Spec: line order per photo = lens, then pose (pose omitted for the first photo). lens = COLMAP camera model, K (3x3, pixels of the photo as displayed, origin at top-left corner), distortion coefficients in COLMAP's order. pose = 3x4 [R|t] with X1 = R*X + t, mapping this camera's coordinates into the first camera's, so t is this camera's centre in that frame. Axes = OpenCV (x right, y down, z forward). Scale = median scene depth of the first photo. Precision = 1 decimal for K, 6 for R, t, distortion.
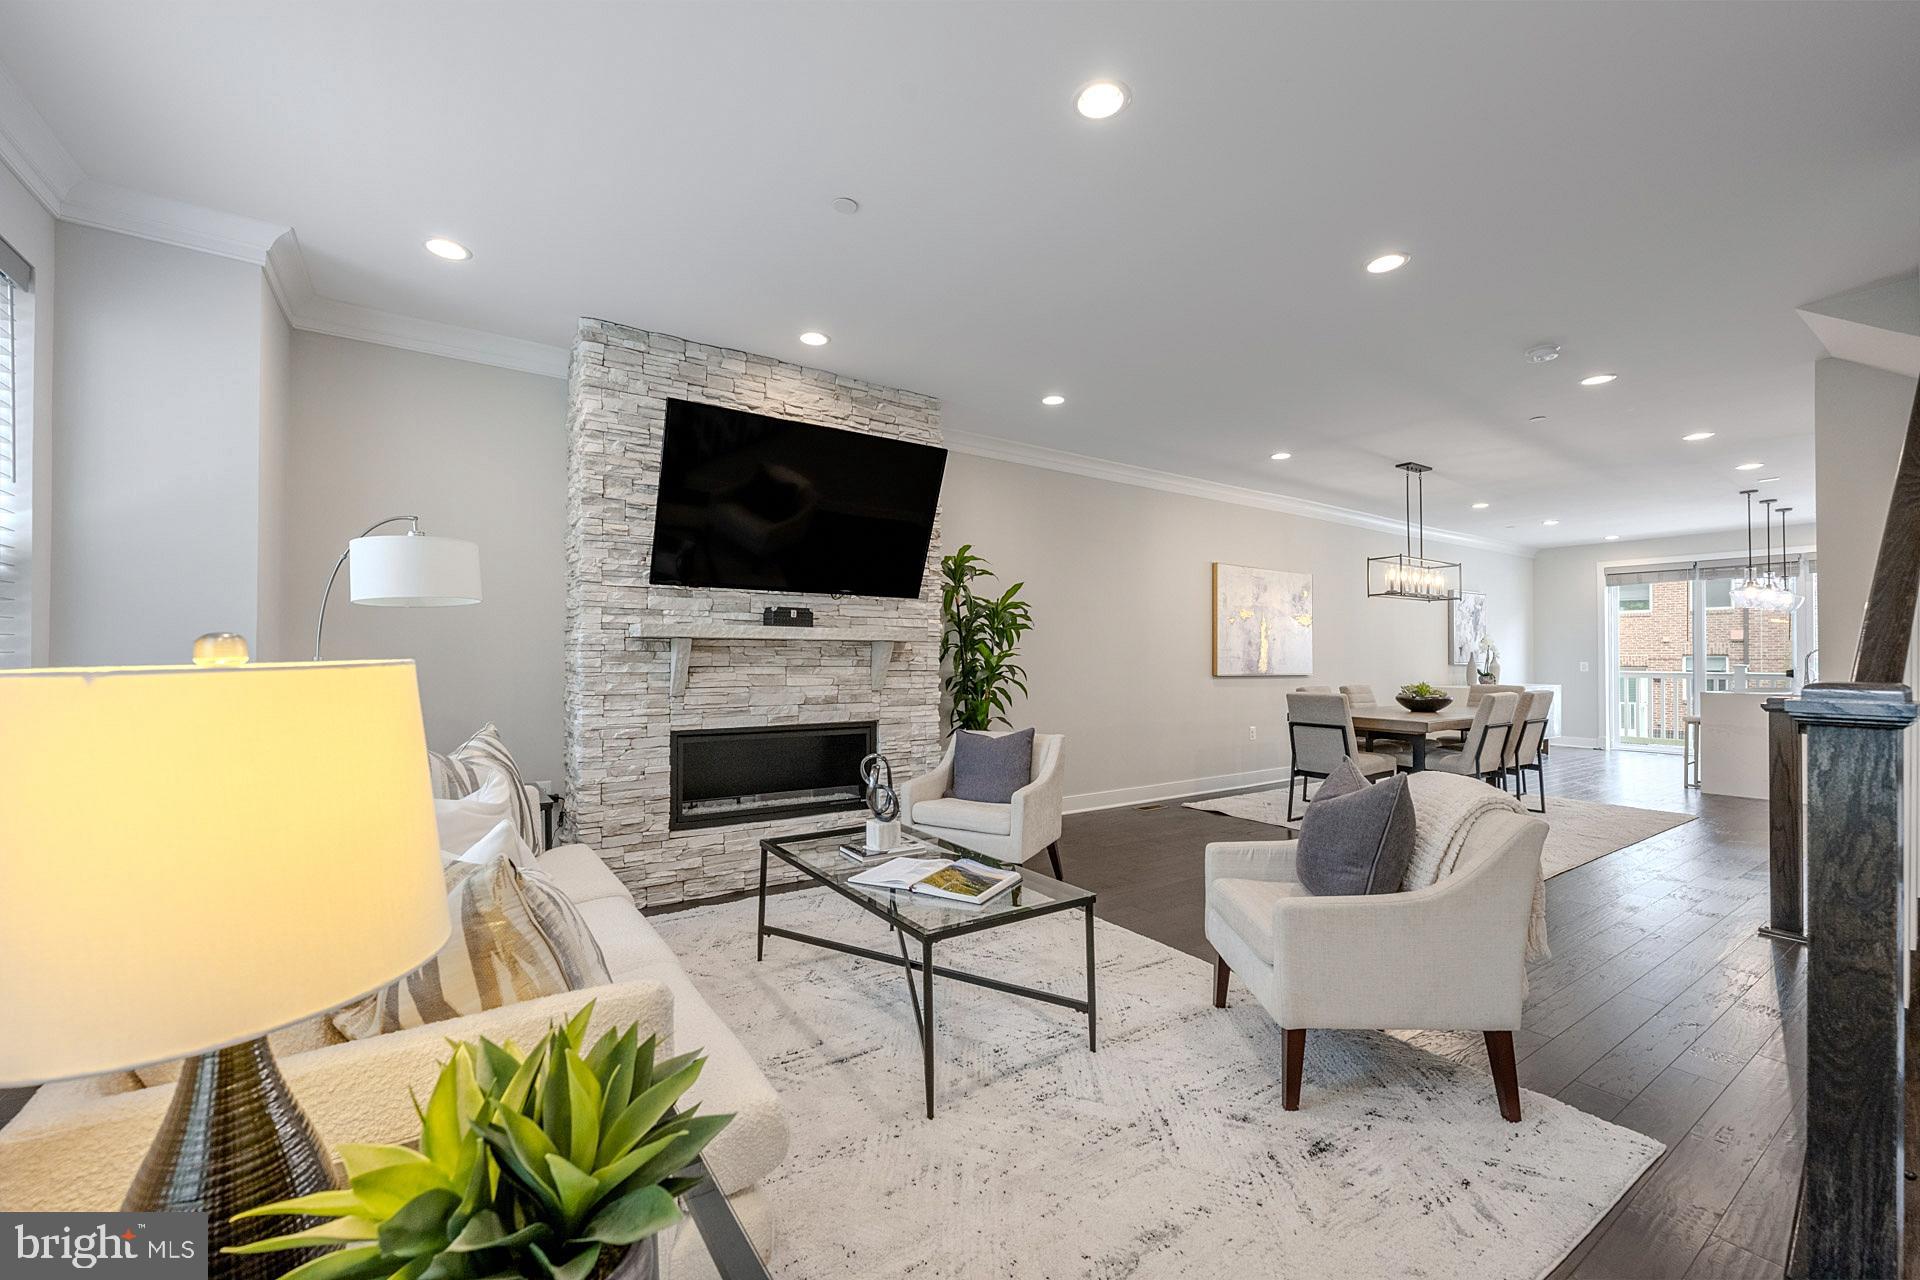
lens RADIAL K [[779.6, 0, 958.6], [0, 779.6, 649.5], [0, 0, 1]] dist [0.003065, 0.000093]
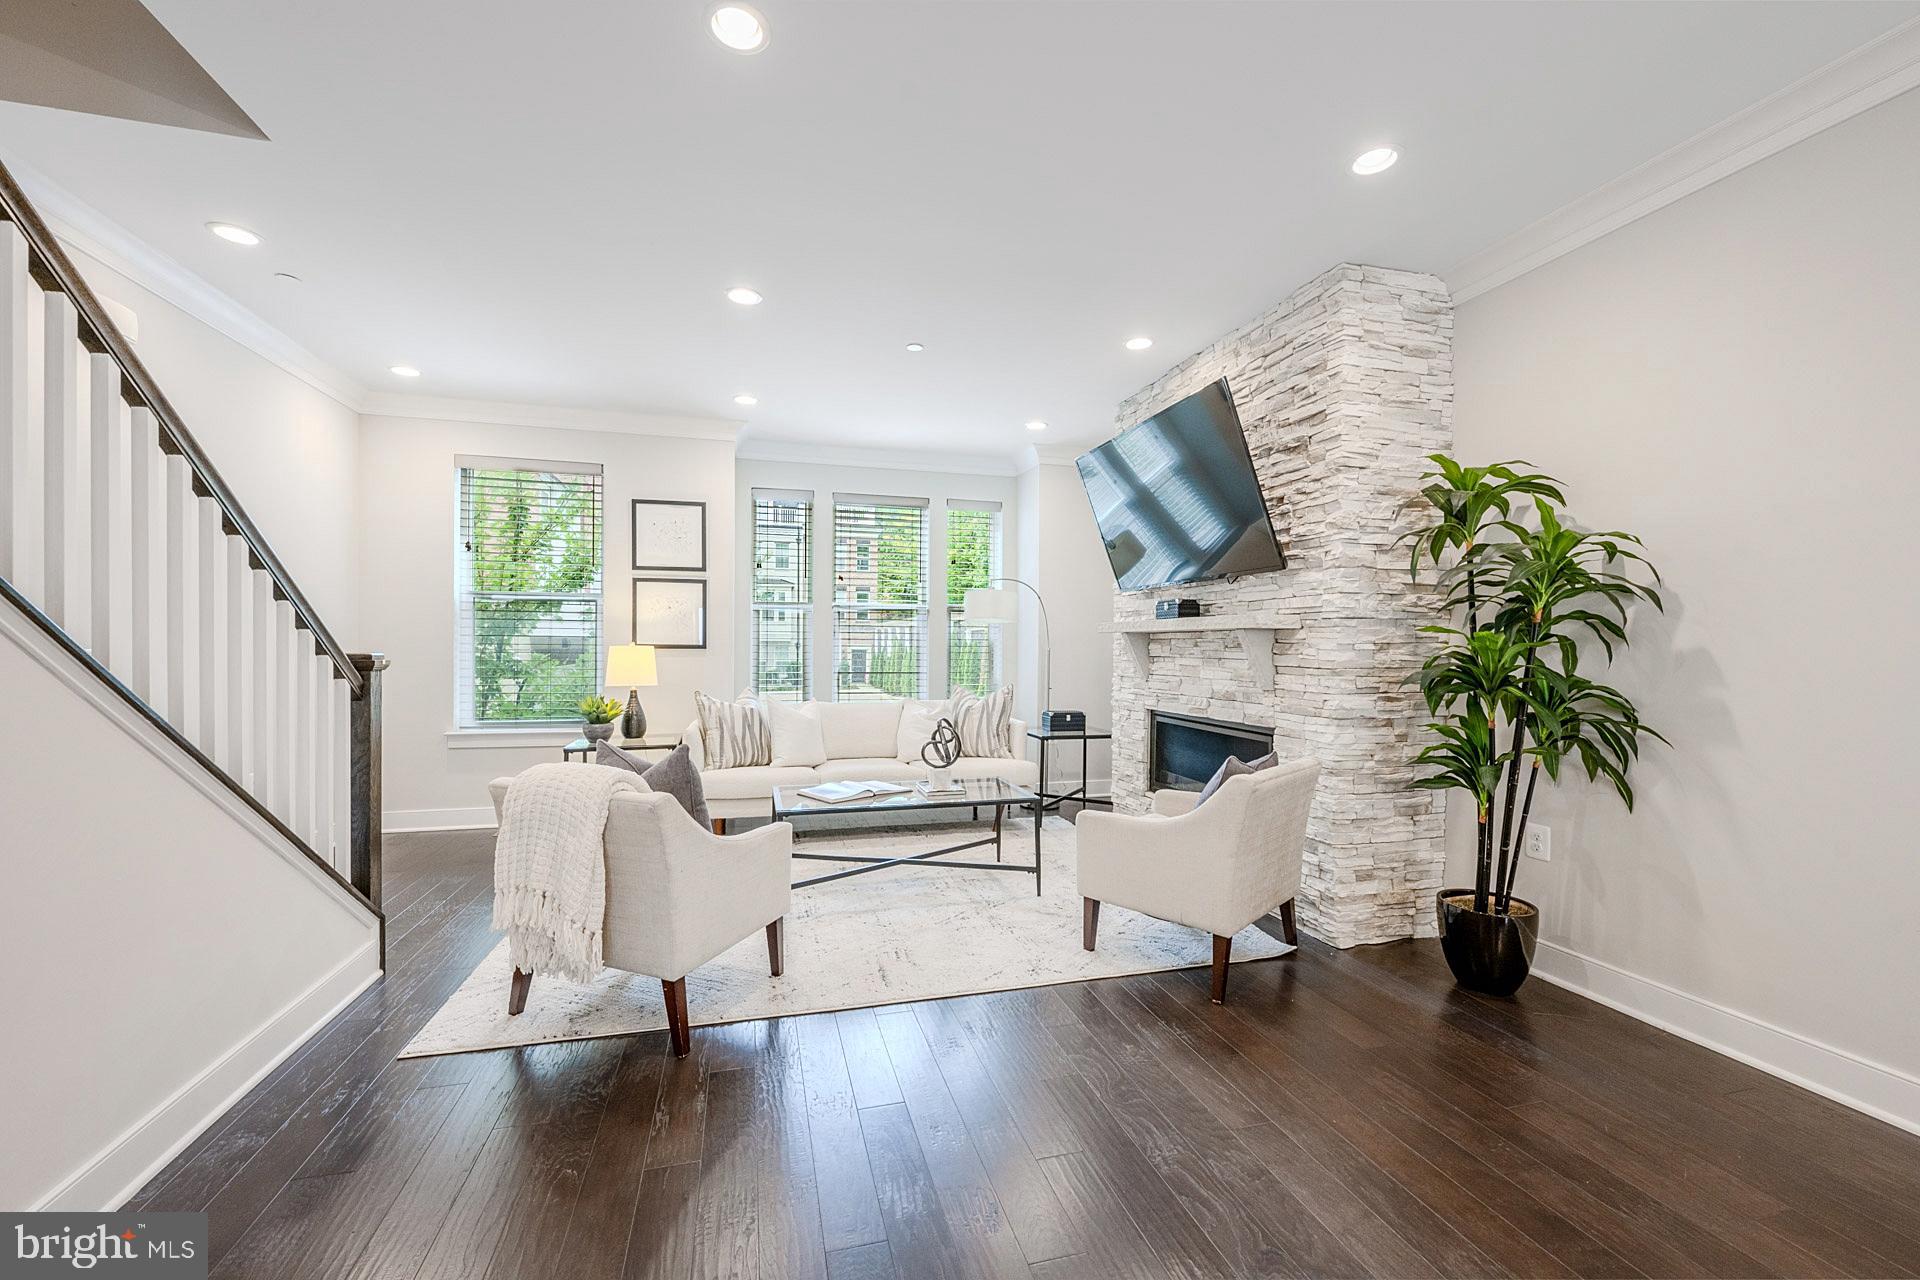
lens RADIAL K [[779.6, 0, 960.4], [0, 779.6, 646.1], [0, 0, 1]] dist [0.003065, 0.000093]
pose [[-0.335582, -0.003637, -0.942004, 0.786902], [0.005532, 0.999968, -0.005832, 0.010286], [0.941995, -0.007168, -0.335551, 1.008689]]
